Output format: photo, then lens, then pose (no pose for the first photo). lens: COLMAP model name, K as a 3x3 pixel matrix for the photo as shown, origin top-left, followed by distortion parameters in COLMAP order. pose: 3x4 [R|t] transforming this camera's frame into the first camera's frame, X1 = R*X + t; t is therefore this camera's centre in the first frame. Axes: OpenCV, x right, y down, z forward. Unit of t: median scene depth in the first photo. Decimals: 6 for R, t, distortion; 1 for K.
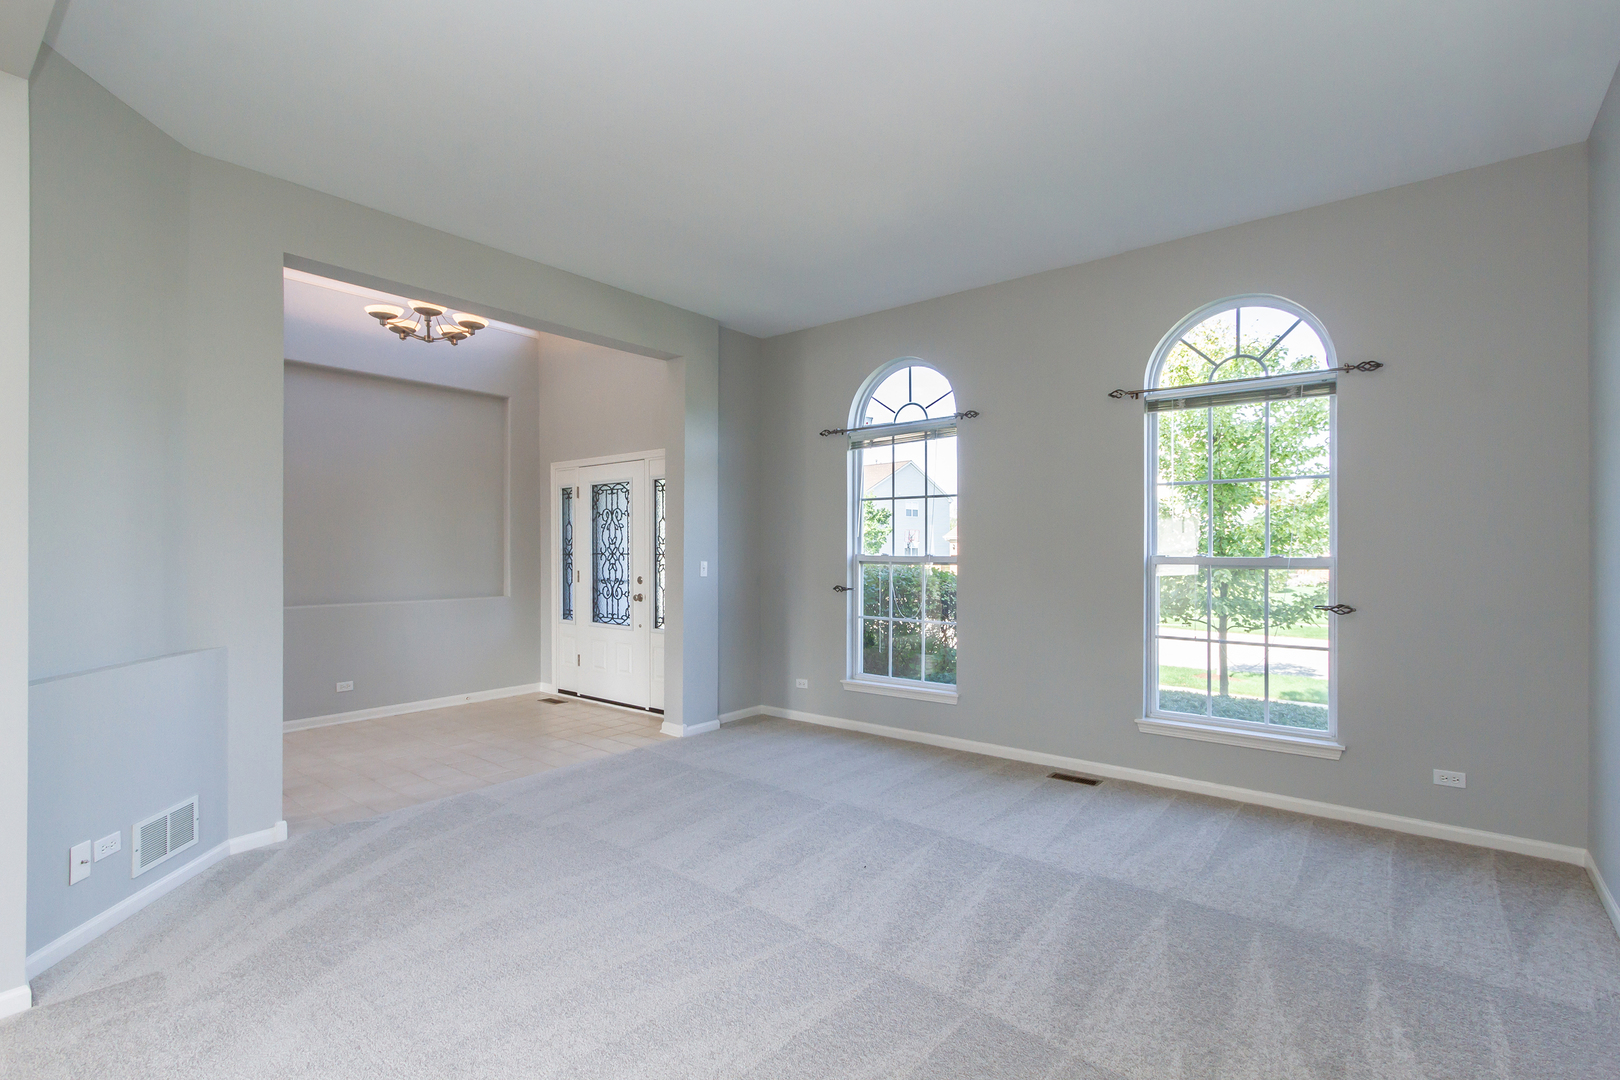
lens RADIAL K [[749.3, 0, 834.6], [0, 749.3, 543.0], [0, 0, 1]] dist [0.004178, -0.000743]
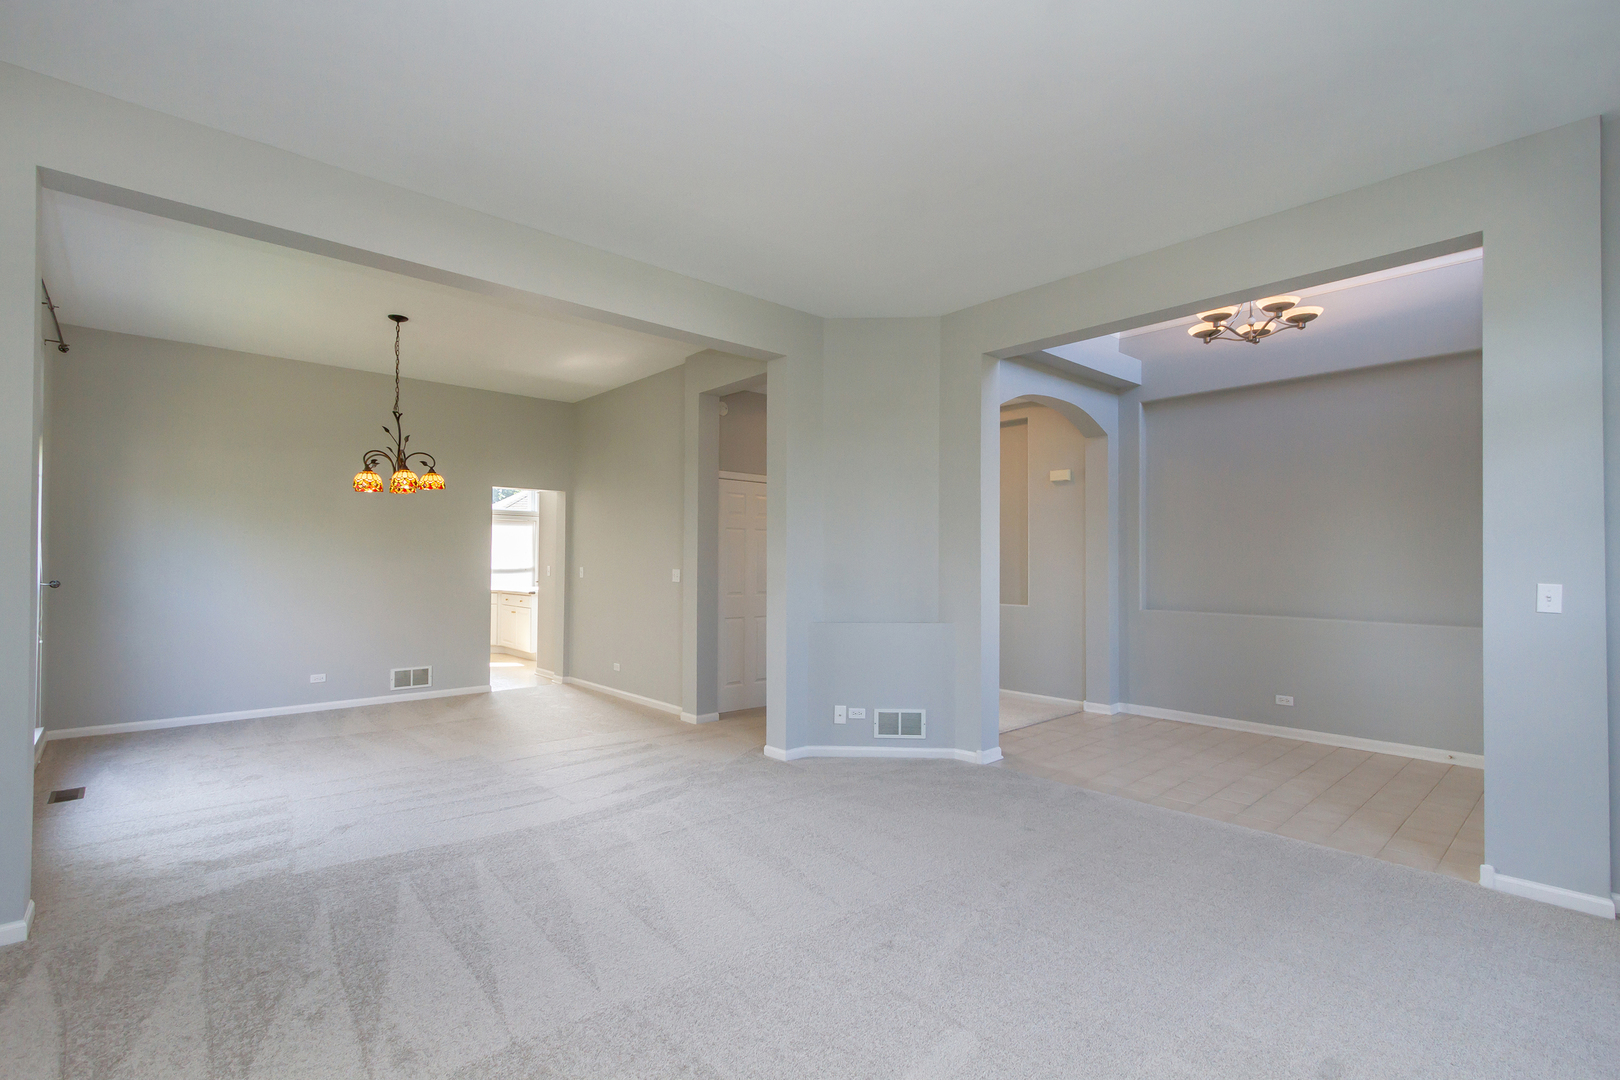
lens RADIAL K [[749.3, 0, 811.4], [0, 749.3, 541.6], [0, 0, 1]] dist [0.004178, -0.000743]
pose [[-0.168340, -0.019857, -0.985529, 0.460221], [0.008225, 0.999734, -0.021548, -0.000407], [0.985695, -0.011734, -0.168132, 0.578002]]
